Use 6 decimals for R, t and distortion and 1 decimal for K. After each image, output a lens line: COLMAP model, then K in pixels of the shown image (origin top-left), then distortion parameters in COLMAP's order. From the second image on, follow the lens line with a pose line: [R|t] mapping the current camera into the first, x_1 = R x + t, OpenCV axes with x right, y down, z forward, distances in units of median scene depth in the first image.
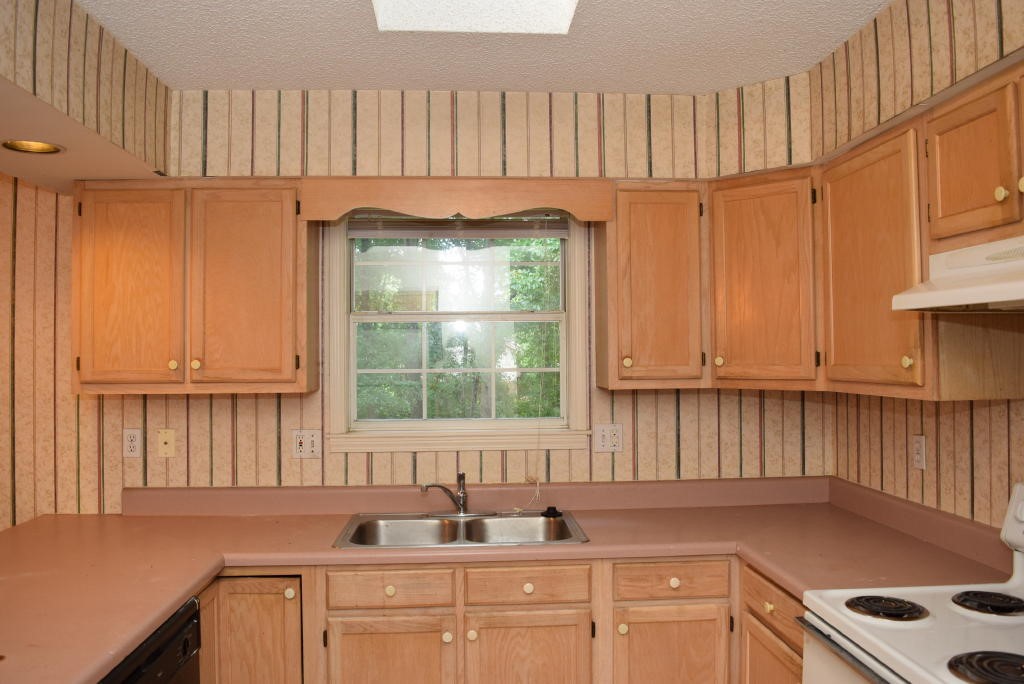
lens RADIAL K [[809.7, 0, 517.4], [0, 809.7, 339.7], [0, 0, 1]] dist [-0.080066, 0.000534]
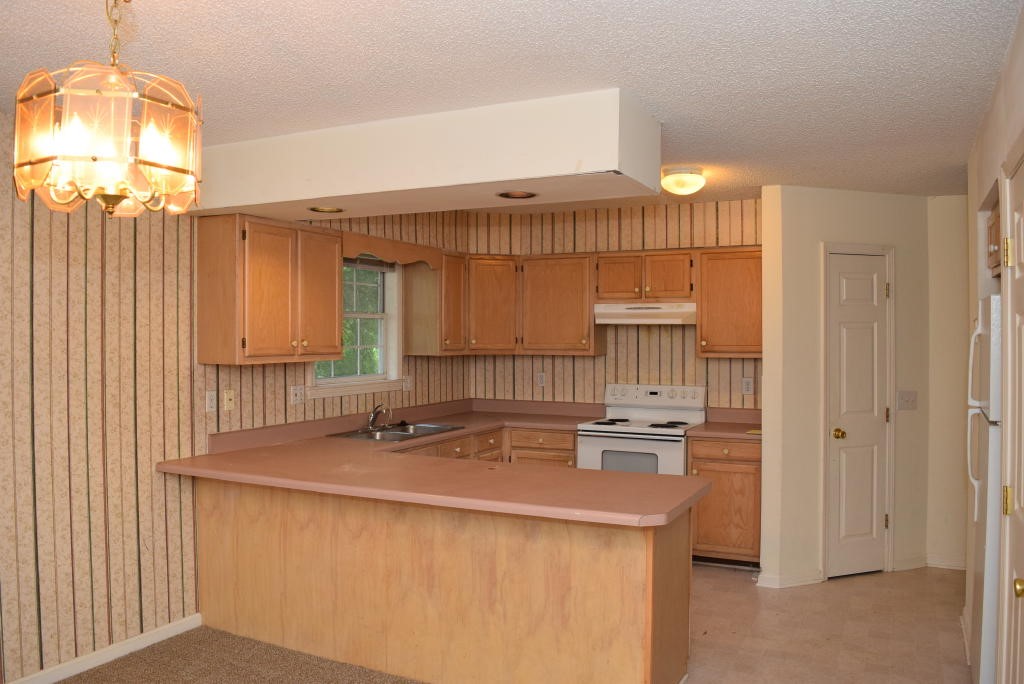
lens RADIAL K [[809.7, 0, 511.7], [0, 809.7, 340.4], [0, 0, 1]] dist [-0.080066, 0.000534]
pose [[0.504953, 0.001633, 0.863145, -1.502604], [-0.020482, 0.999739, 0.010092, 0.000576], [-0.862904, -0.022775, 0.504855, -0.148295]]
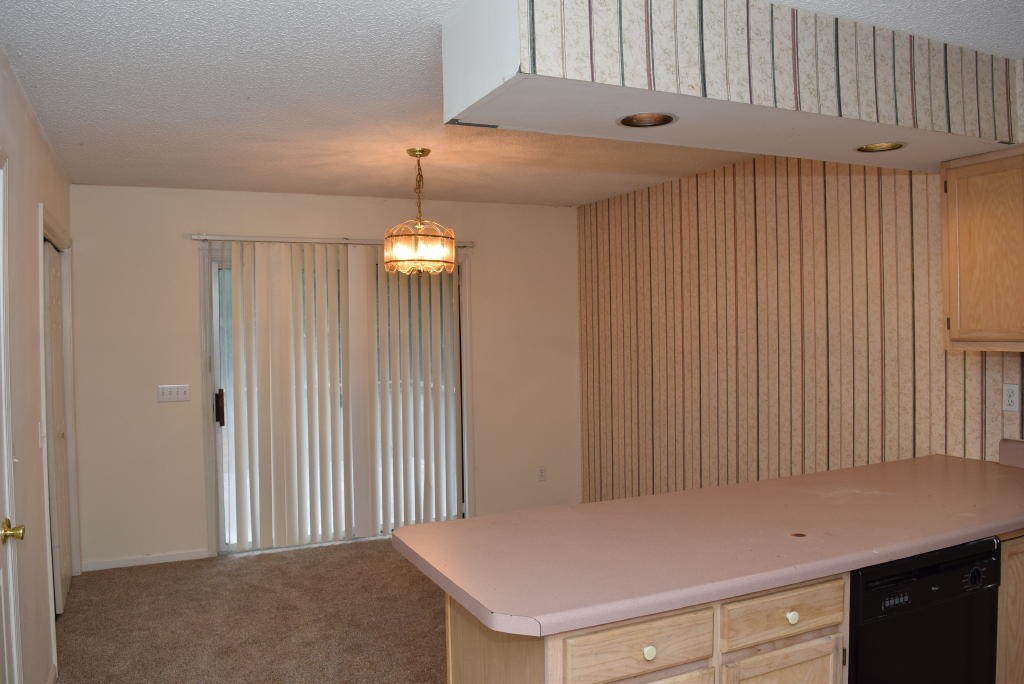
lens RADIAL K [[809.7, 0, 510.7], [0, 809.7, 342.3], [0, 0, 1]] dist [-0.080066, 0.000534]
pose [[0.365158, 0.016289, -0.930803, 0.261071], [0.037279, 0.998789, 0.032103, -0.002584], [0.930199, -0.046422, 0.364109, -0.001592]]
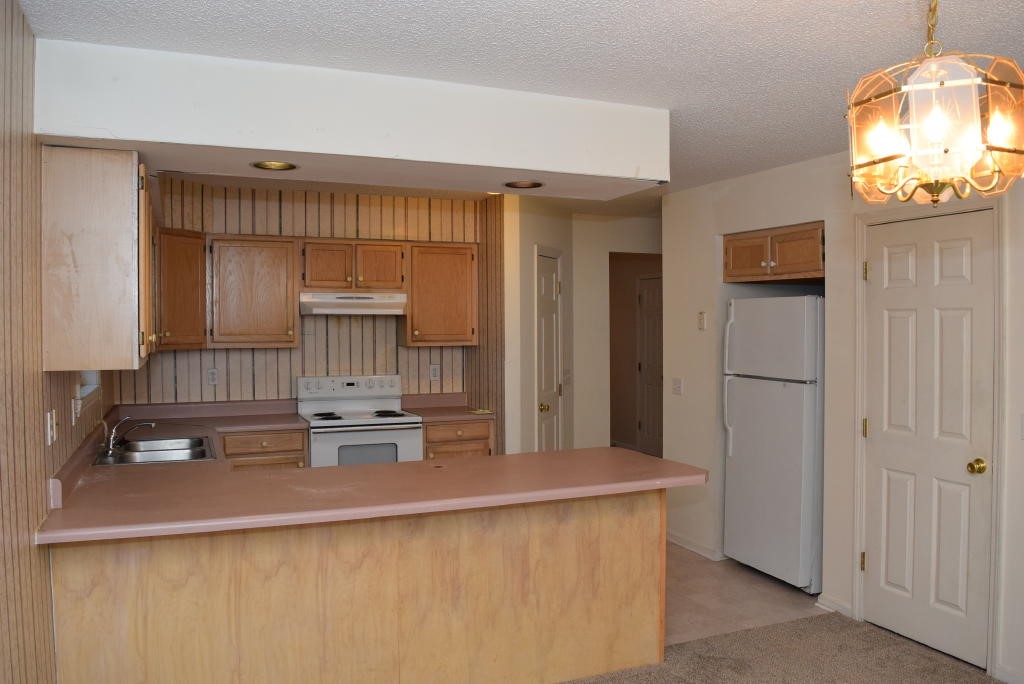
lens RADIAL K [[809.7, 0, 520.0], [0, 809.7, 339.6], [0, 0, 1]] dist [-0.080066, 0.000534]
pose [[-0.332937, -0.009731, 0.942899, -1.595397], [-0.012656, 0.999903, 0.005851, 0.018953], [-0.942864, -0.009985, -0.333028, 0.846908]]
